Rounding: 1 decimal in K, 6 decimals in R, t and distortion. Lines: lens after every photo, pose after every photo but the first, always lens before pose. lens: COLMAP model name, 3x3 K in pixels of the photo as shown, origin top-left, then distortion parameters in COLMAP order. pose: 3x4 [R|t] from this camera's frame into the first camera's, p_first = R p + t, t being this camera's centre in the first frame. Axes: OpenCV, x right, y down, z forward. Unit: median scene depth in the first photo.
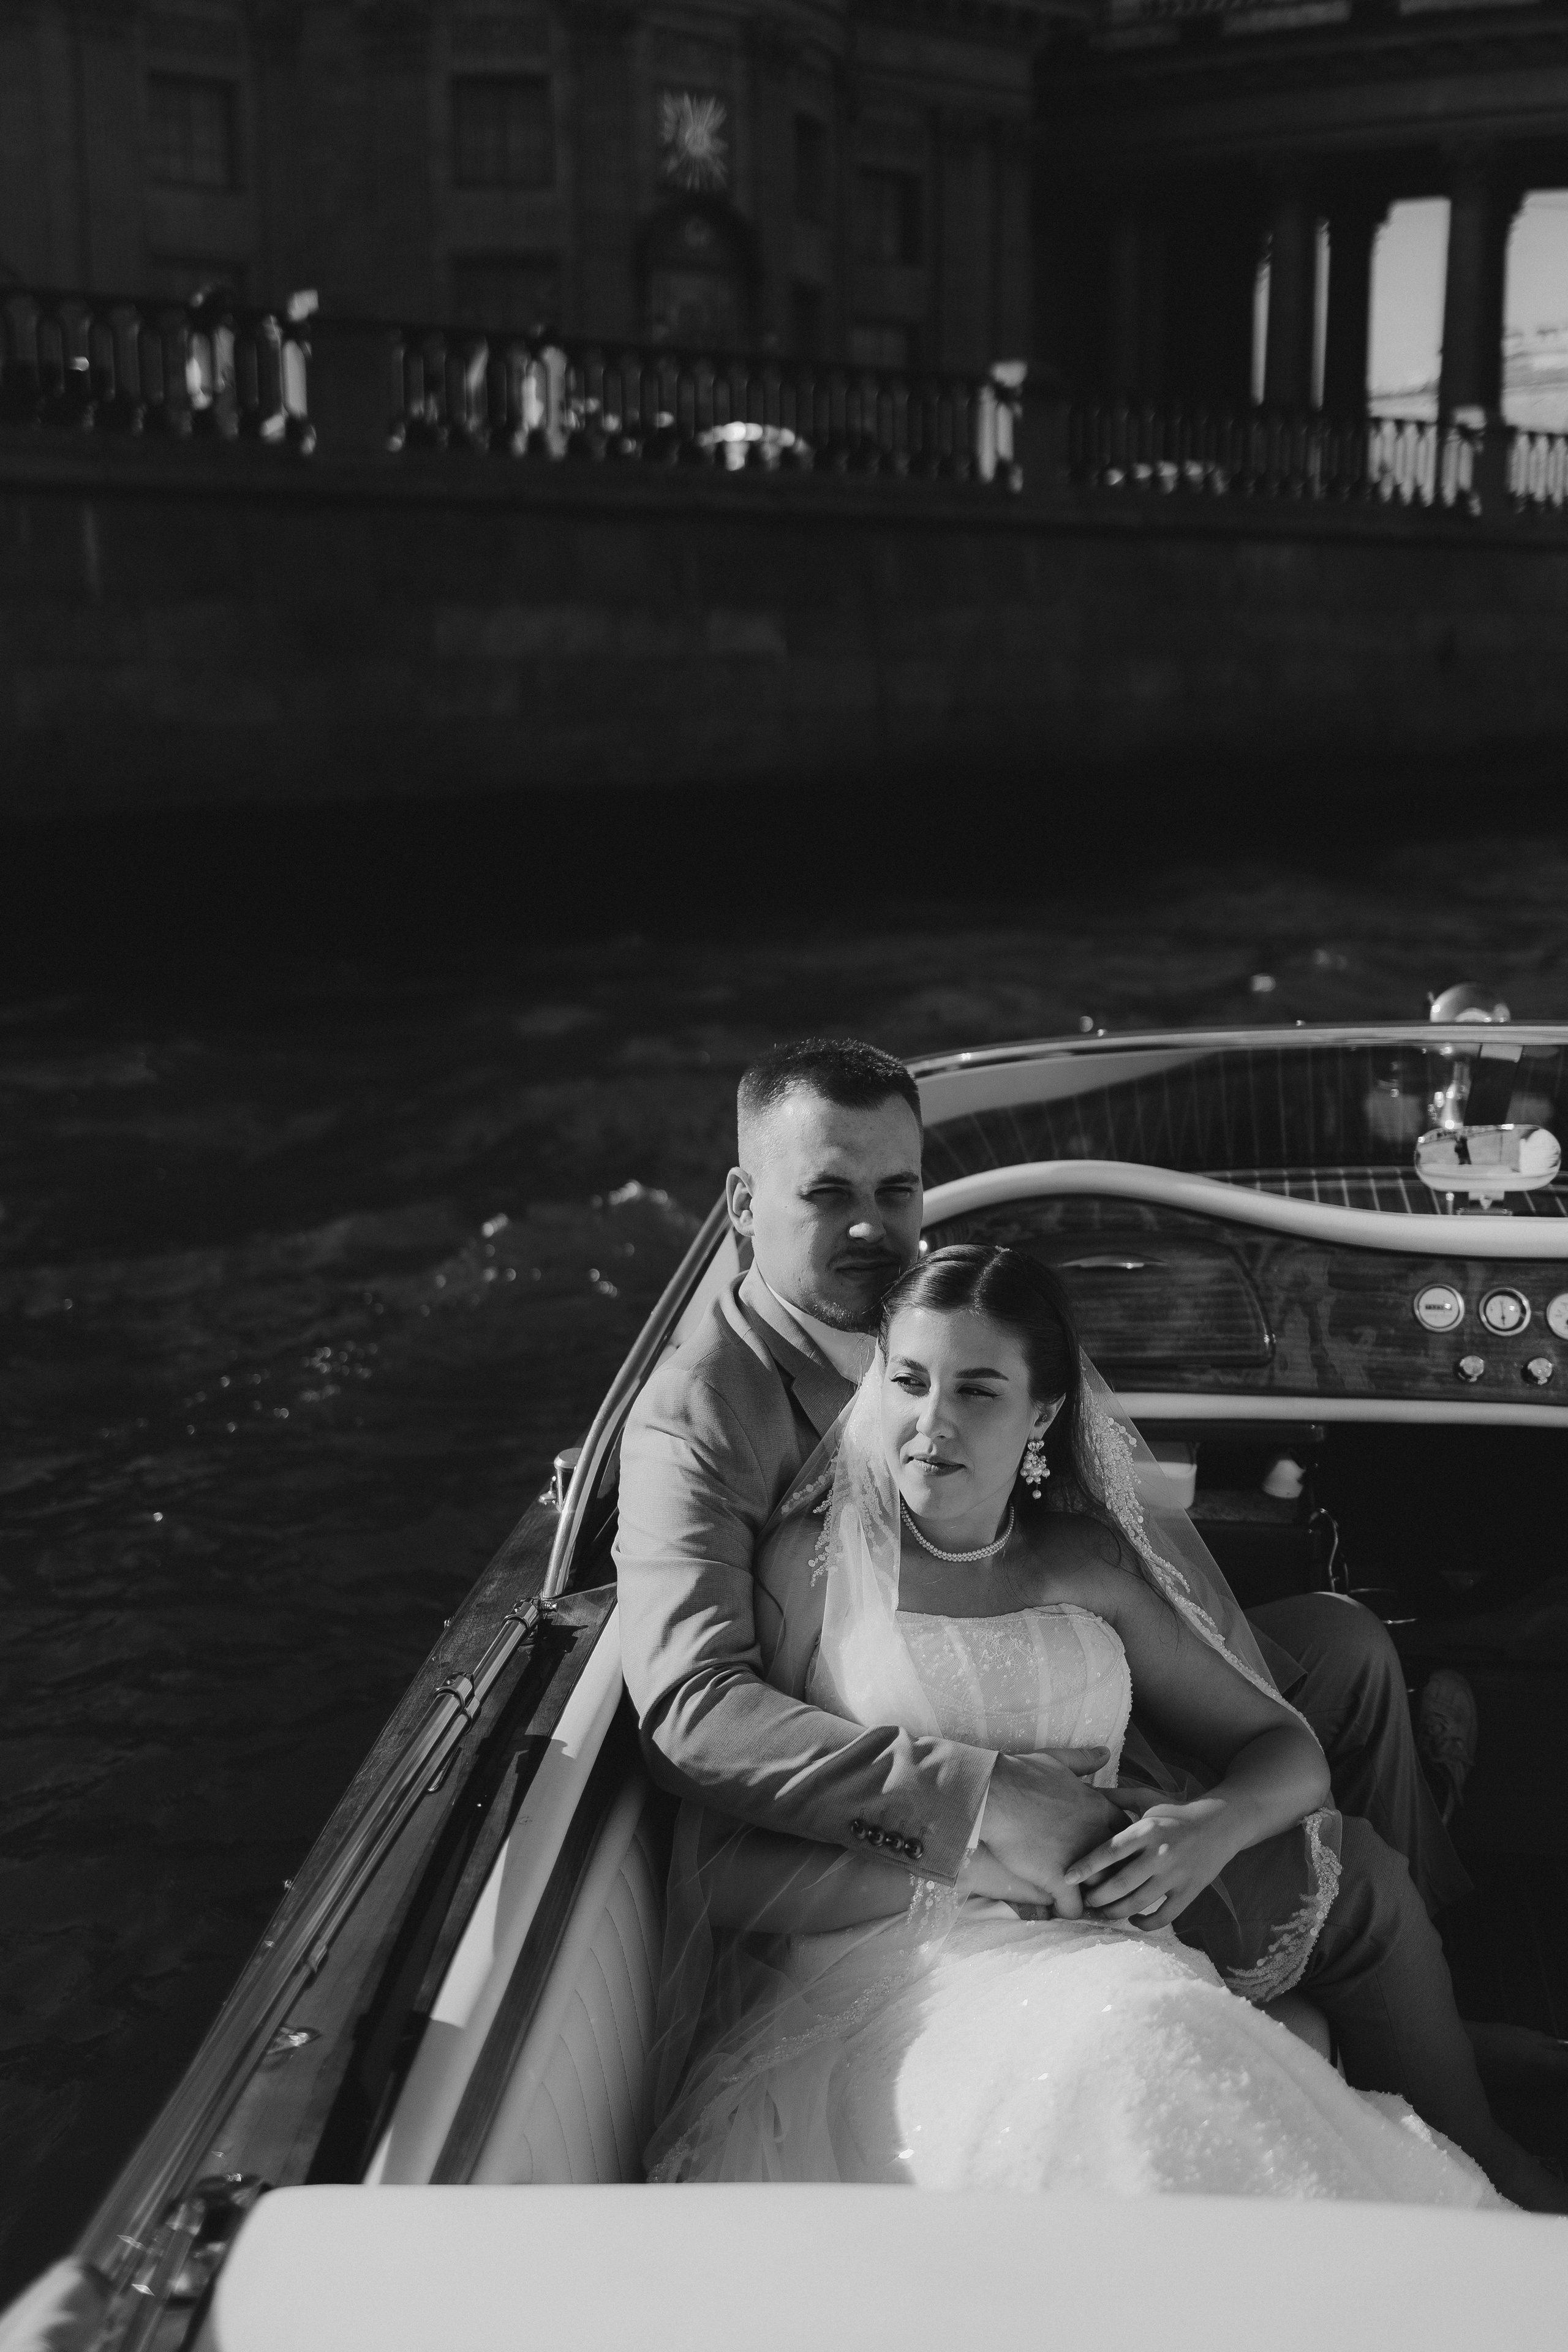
lens RADIAL K [[2421.4, 0, 784.0], [0, 2421.4, 997.5], [0, 0, 1]] dist [0.013788, -0.041048]
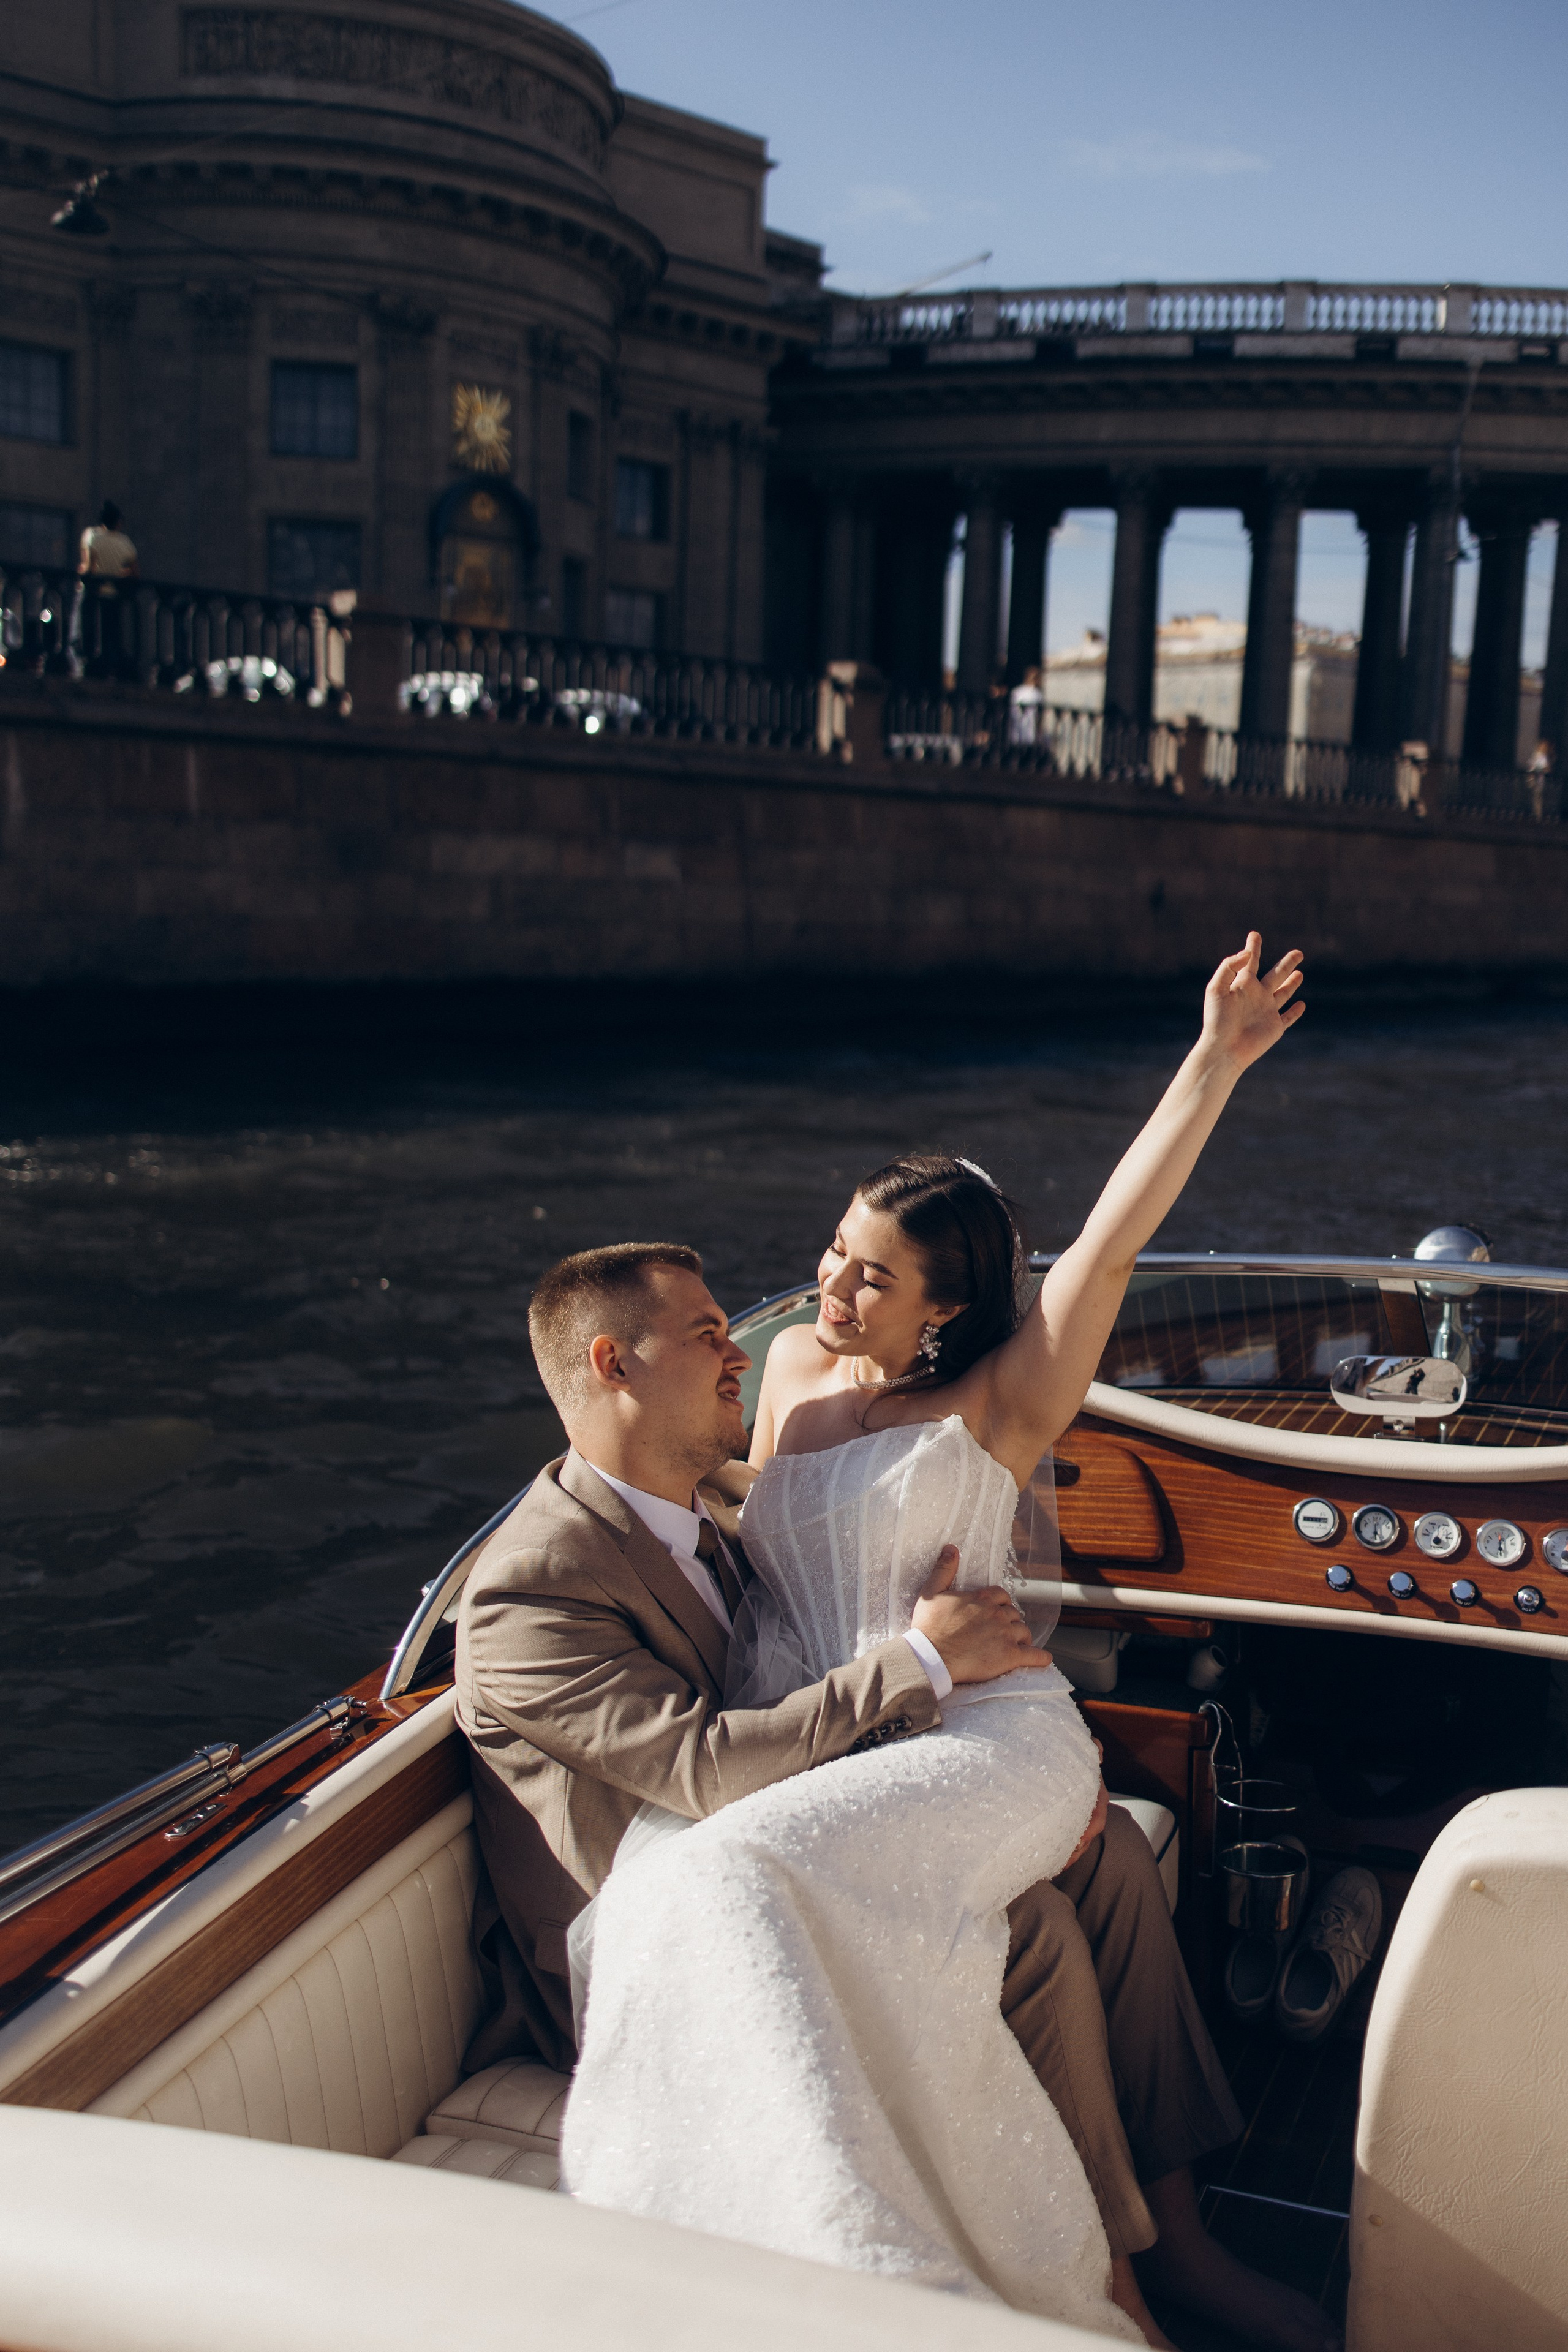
lens RADIAL K [[2421.4, 0, 784.0], [0, 2421.4, 997.5], [0, 0, 1]] dist [0.013788, -0.041048]
pose [[0.988127, 0.031245, 0.150430, -0.061427], [-0.017116, 0.995395, -0.094317, 0.018502], [-0.152684, 0.090622, 0.984111, -0.121845]]
